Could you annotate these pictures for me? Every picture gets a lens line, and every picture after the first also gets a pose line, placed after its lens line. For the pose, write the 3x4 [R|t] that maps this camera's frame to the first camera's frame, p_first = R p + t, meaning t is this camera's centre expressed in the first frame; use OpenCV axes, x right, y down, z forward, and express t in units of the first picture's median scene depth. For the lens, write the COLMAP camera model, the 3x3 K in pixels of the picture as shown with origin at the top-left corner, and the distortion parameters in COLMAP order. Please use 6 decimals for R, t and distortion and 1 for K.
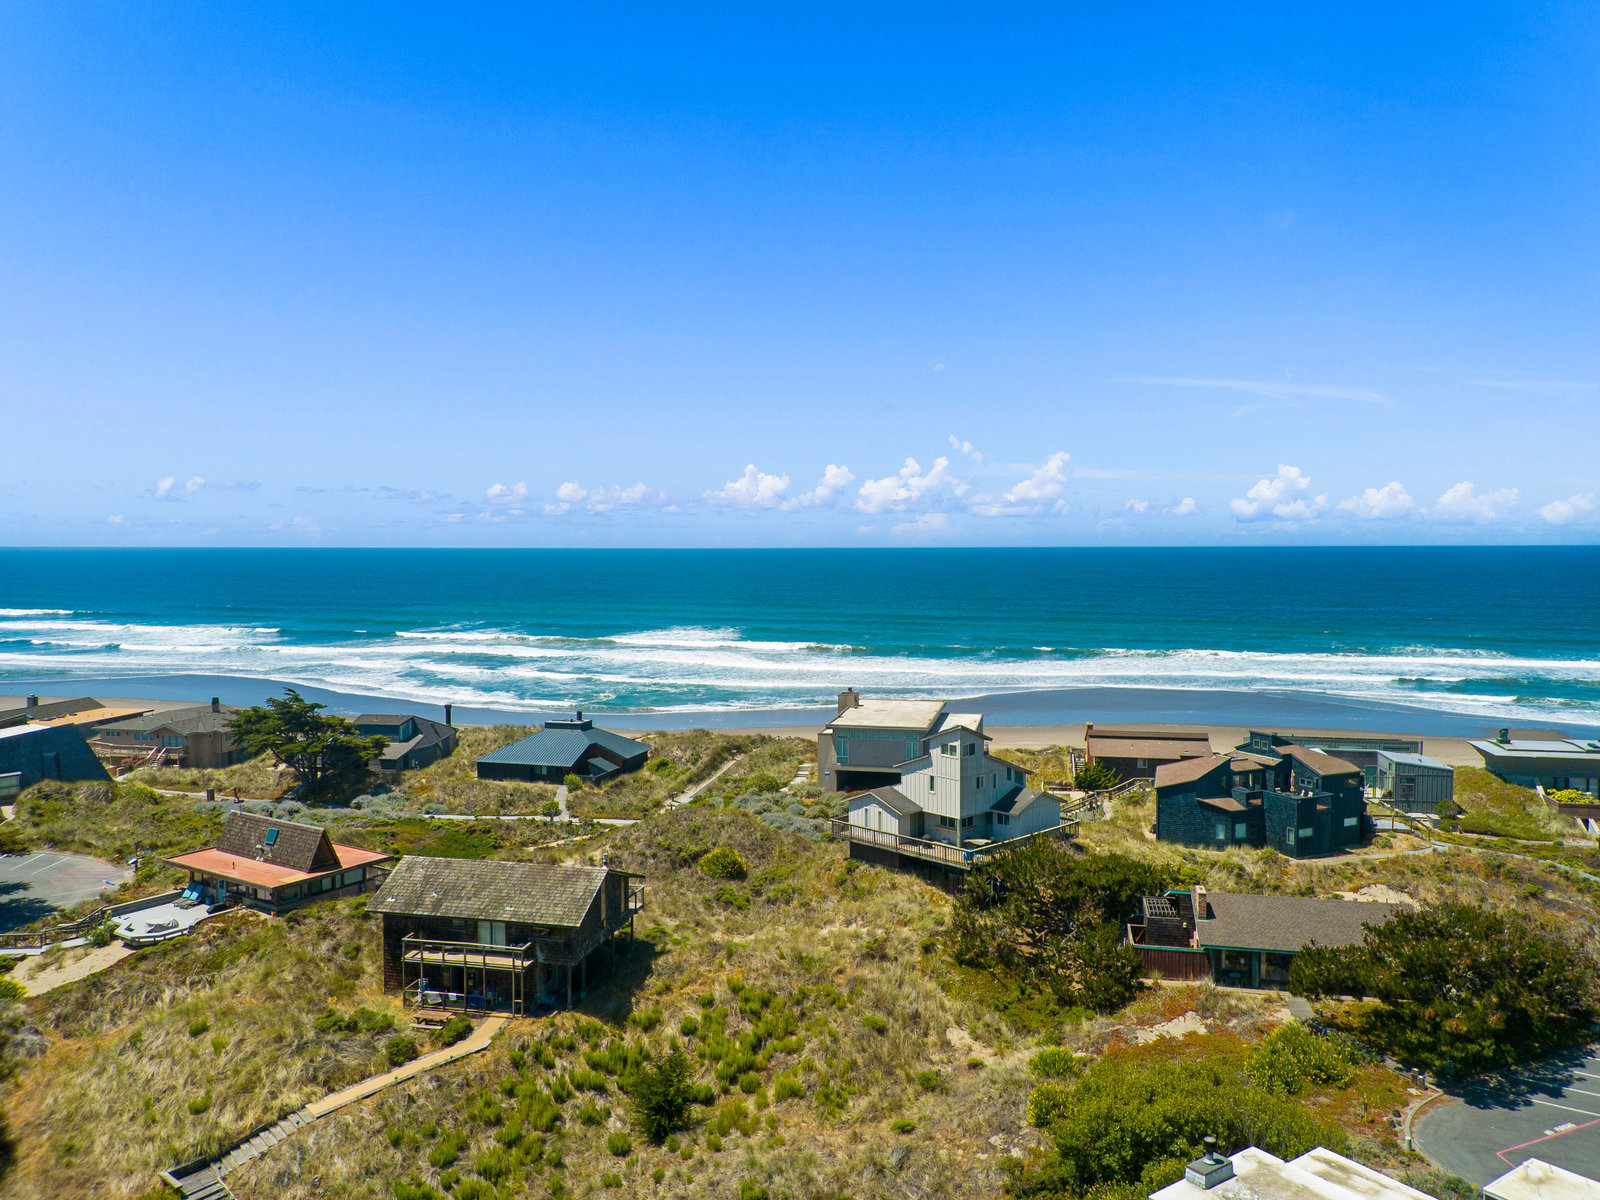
lens RADIAL K [[1193.0, 0, 793.7], [0, 1193.0, 613.0], [0, 0, 1]] dist [0.110672, -0.170590]
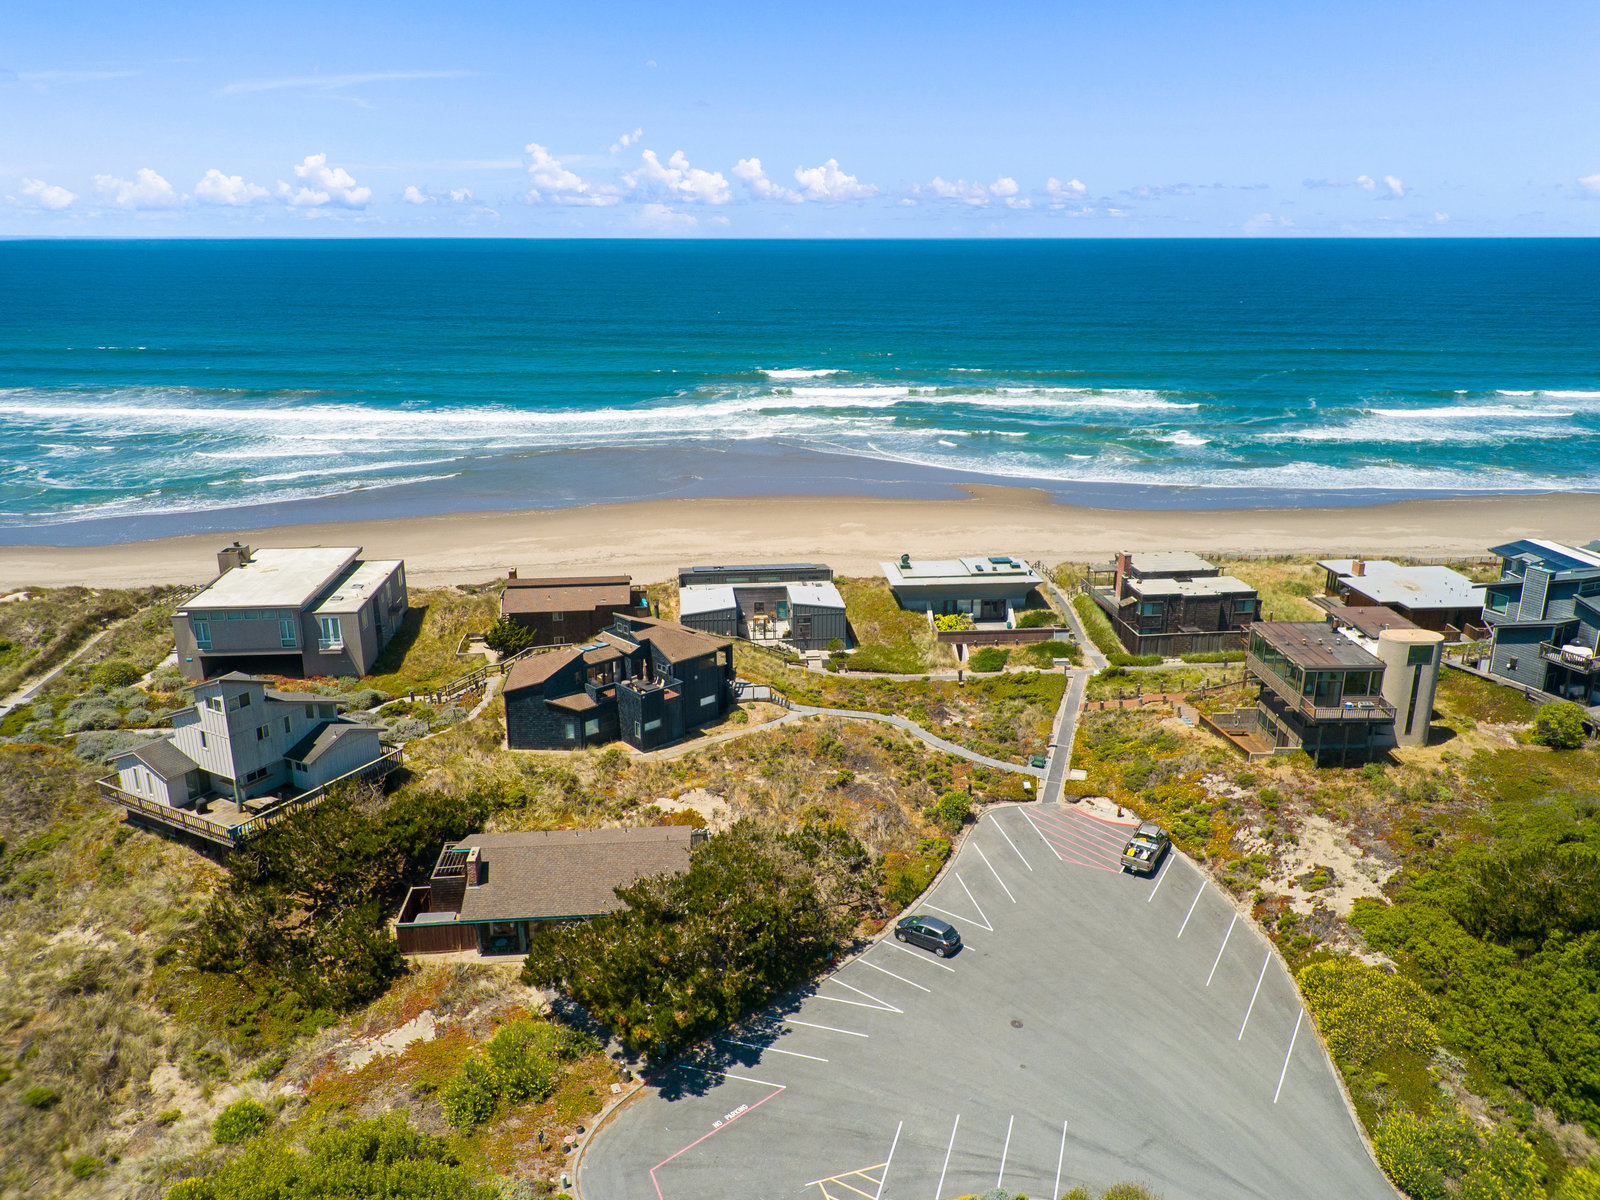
lens RADIAL K [[1193.0, 0, 793.7], [0, 1193.0, 613.0], [0, 0, 1]] dist [0.110672, -0.170590]
pose [[0.958302, -0.085686, 0.272607, 0.325558], [0.014123, 0.967021, 0.254306, -0.178987], [-0.285407, -0.239852, 0.927908, 0.107046]]
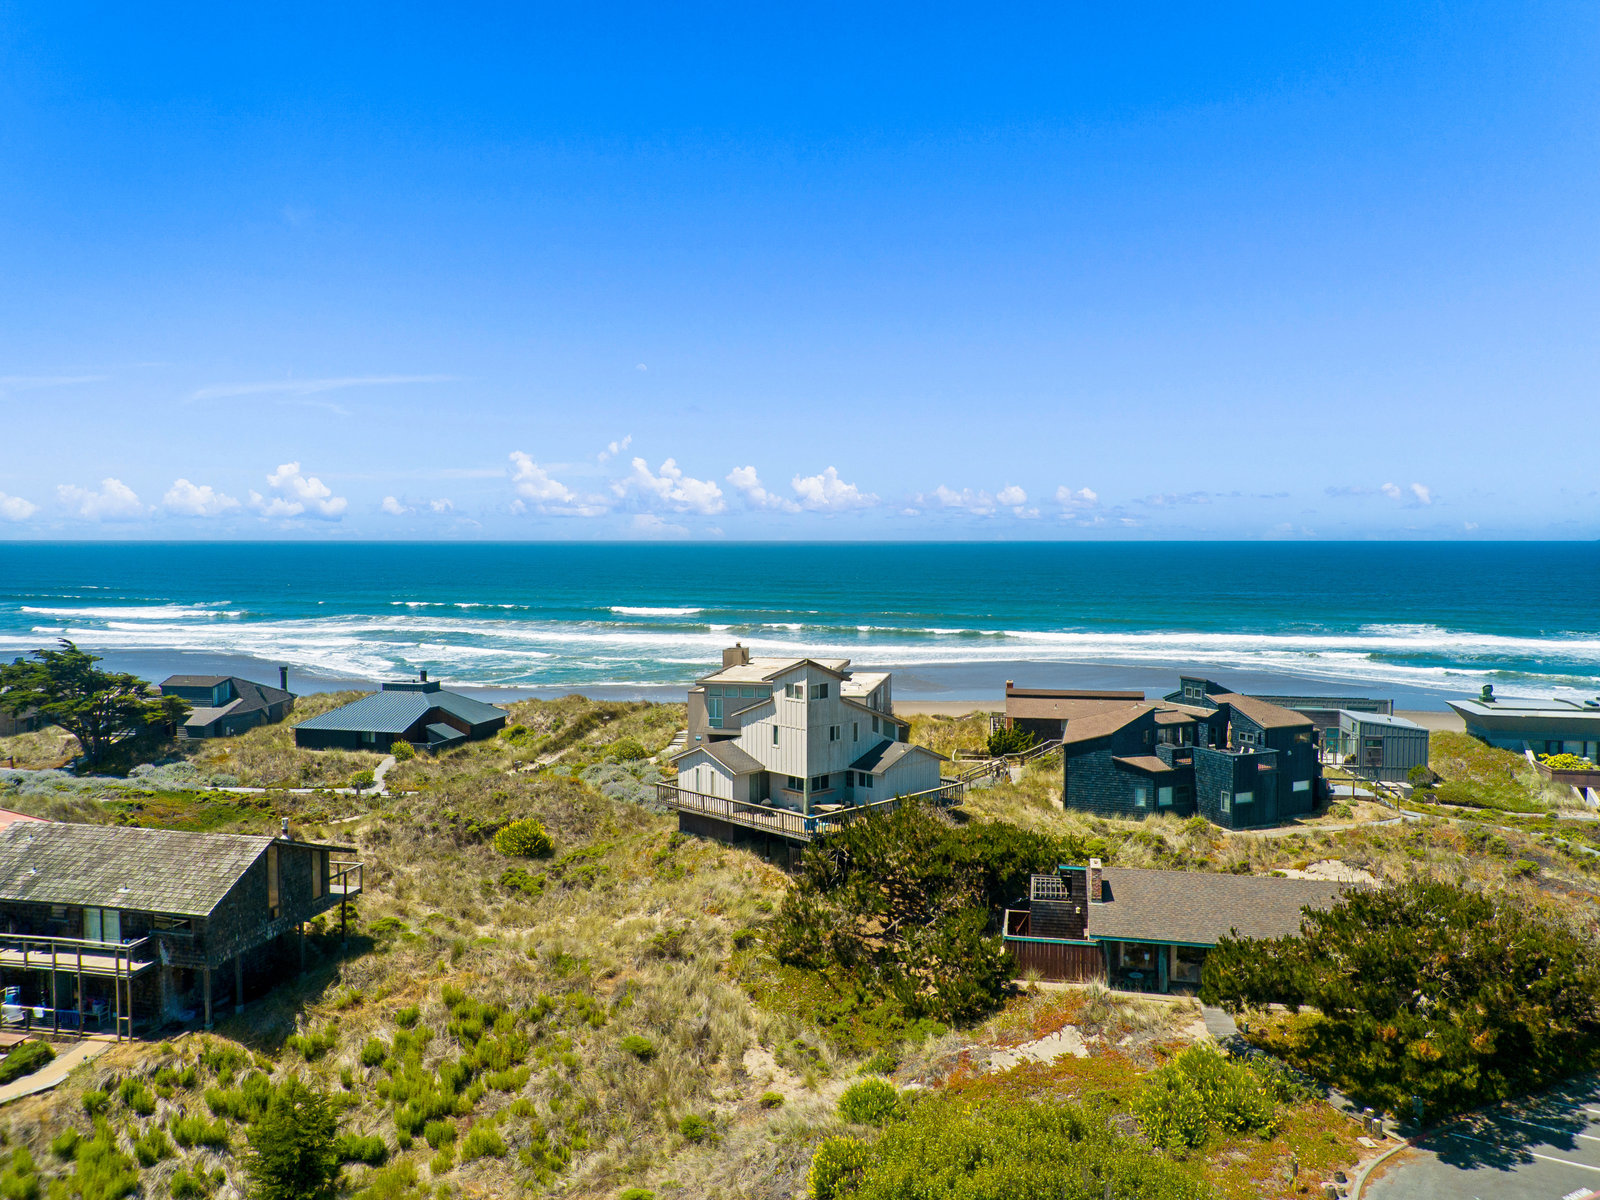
lens RADIAL K [[1193.0, 0, 793.7], [0, 1193.0, 613.0], [0, 0, 1]] dist [0.110672, -0.170590]
pose [[0.999919, 0.001040, 0.012696, 0.131532], [-0.001078, 0.999995, 0.002962, 0.065940], [-0.012693, -0.002975, 0.999915, 0.233237]]
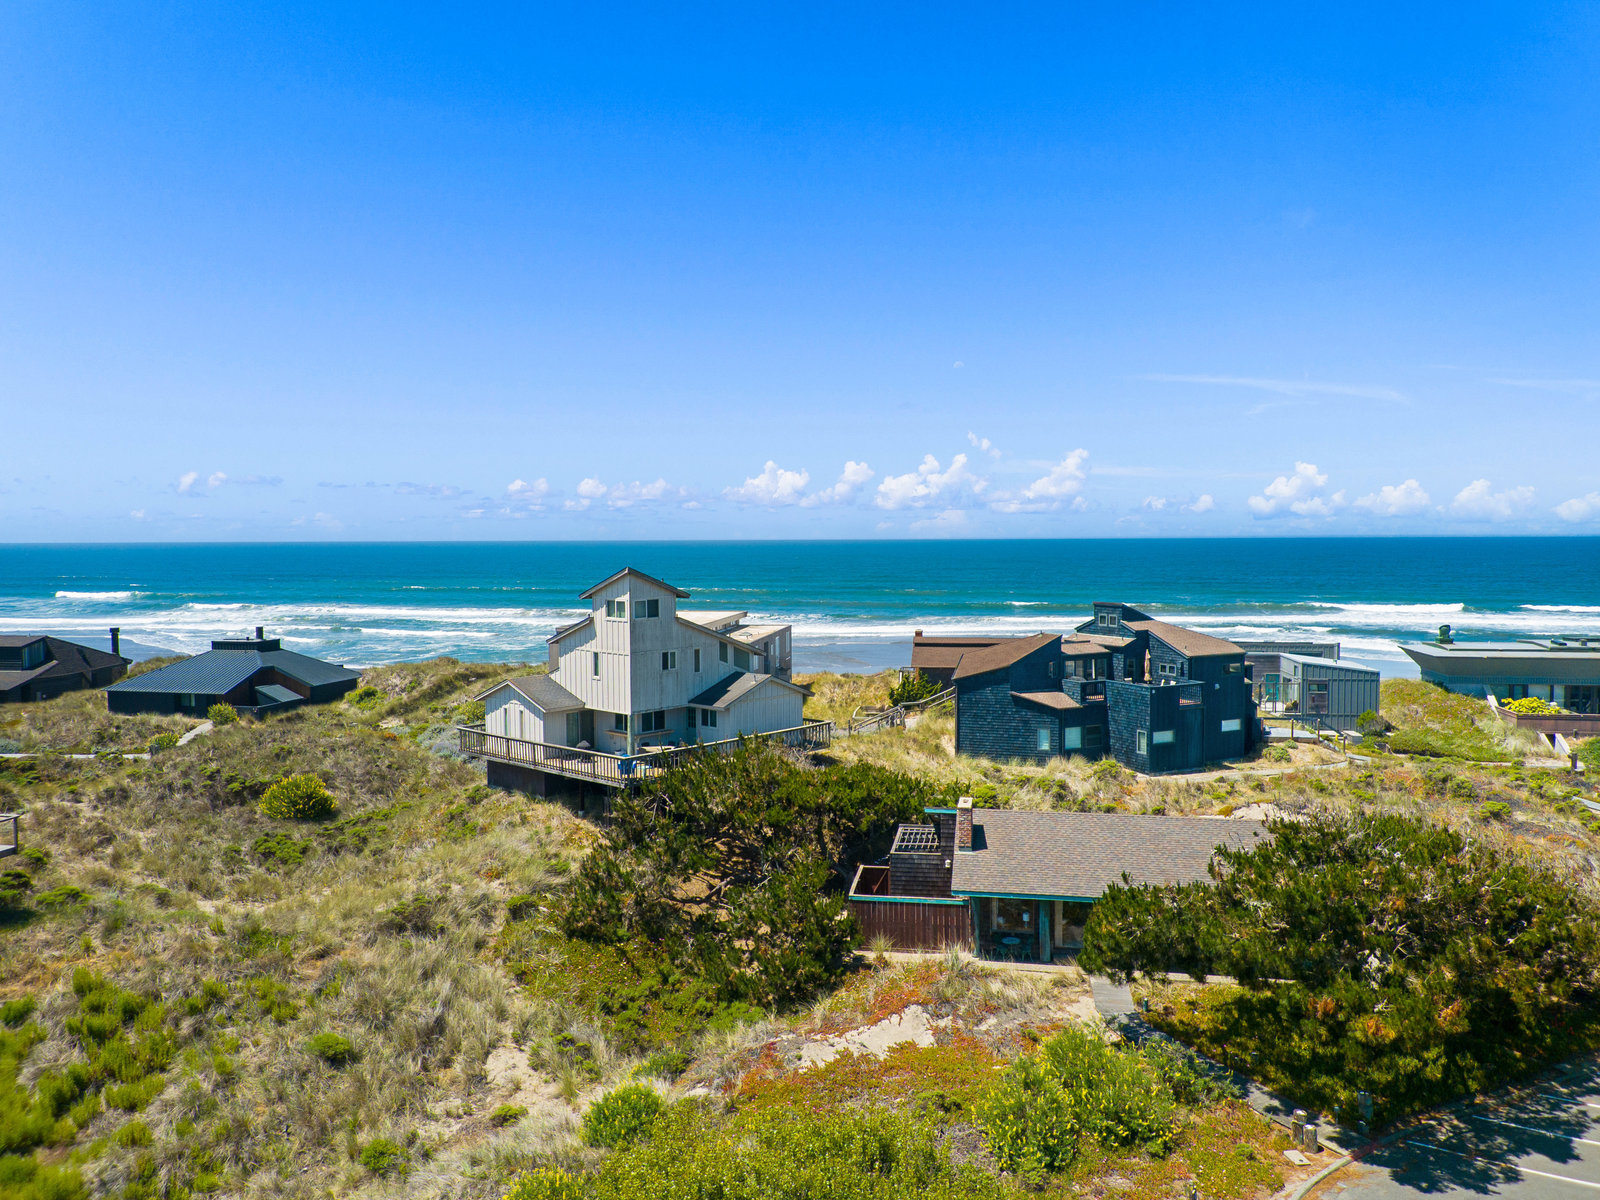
lens RADIAL K [[1189.2, 0, 796.3], [0, 1189.2, 609.7], [0, 0, 1]] dist [0.120745, -0.200468]
pose [[0.998999, -0.006559, 0.044239, 0.218808], [0.006489, 0.999977, 0.001712, 0.125872], [-0.044249, -0.001423, 0.999020, 0.389947]]
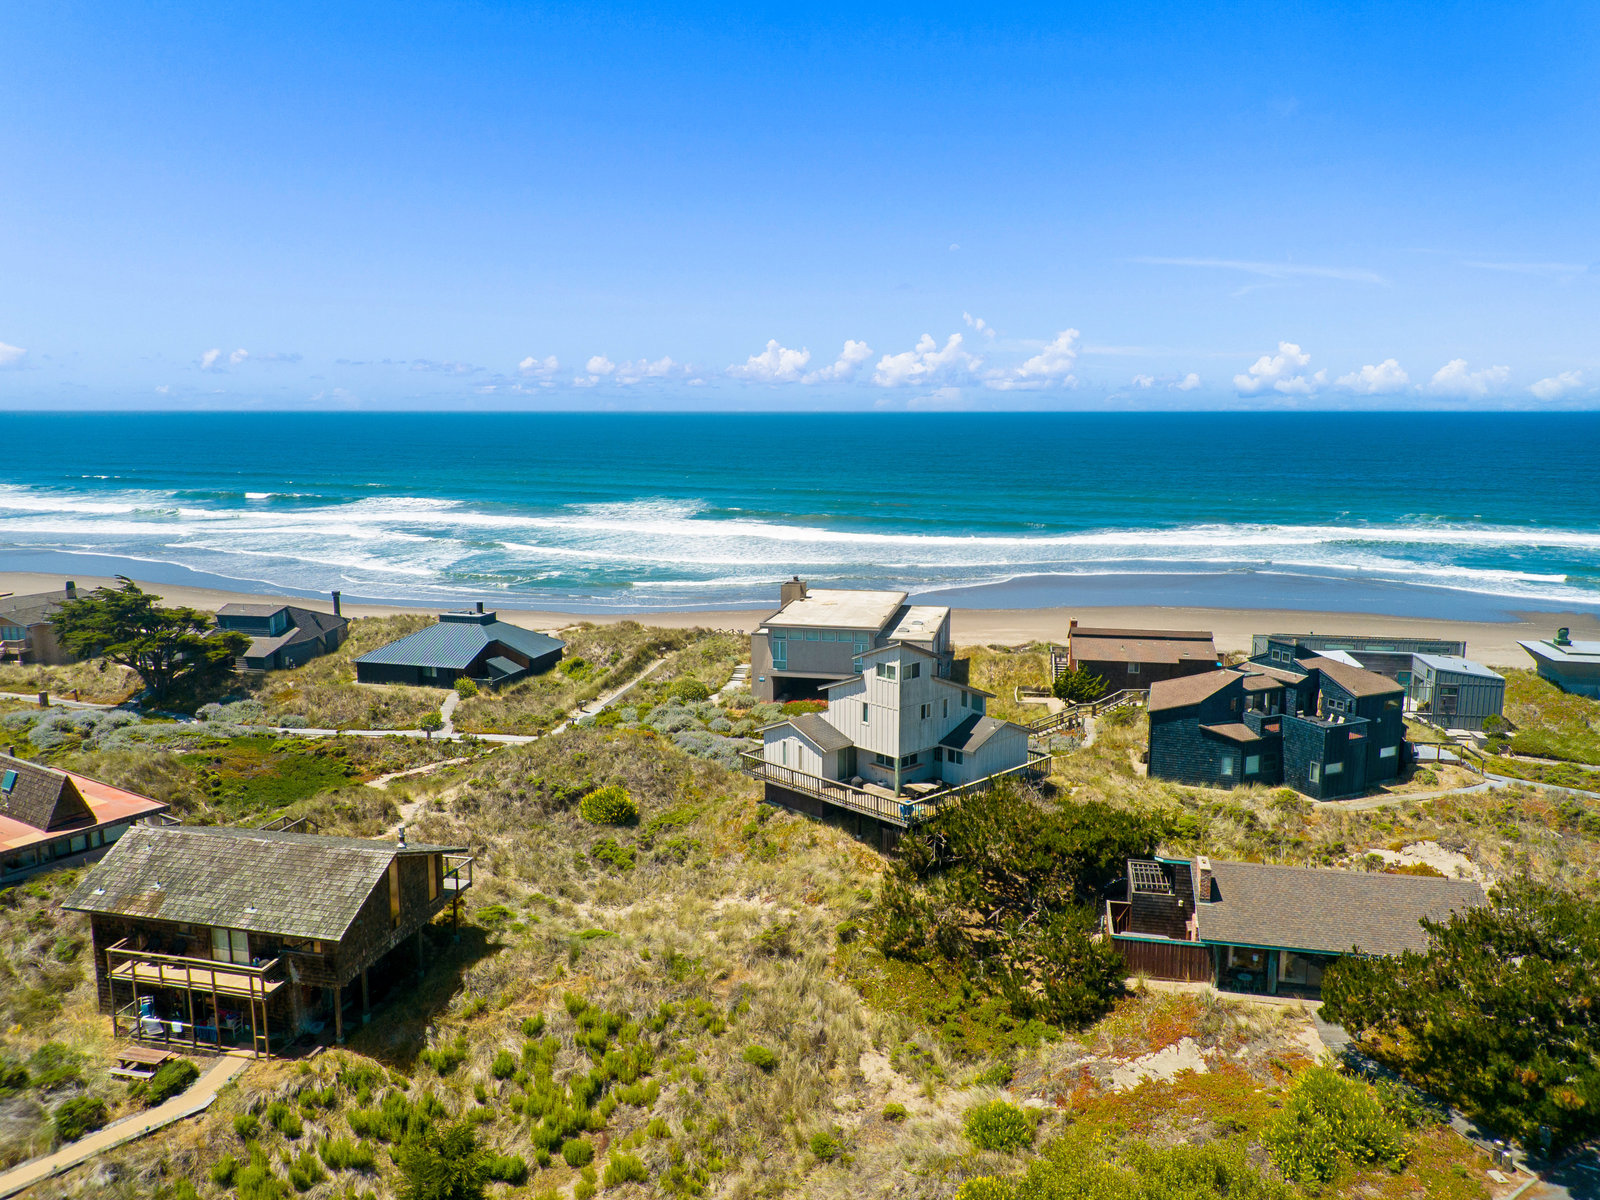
lens RADIAL K [[1193.0, 0, 793.7], [0, 1193.0, 613.0], [0, 0, 1]] dist [0.110672, -0.170590]
pose [[0.999991, 0.002047, 0.003717, 0.073144], [-0.002448, 0.993773, 0.111392, -0.011122], [-0.003466, -0.111401, 0.993770, 0.254835]]
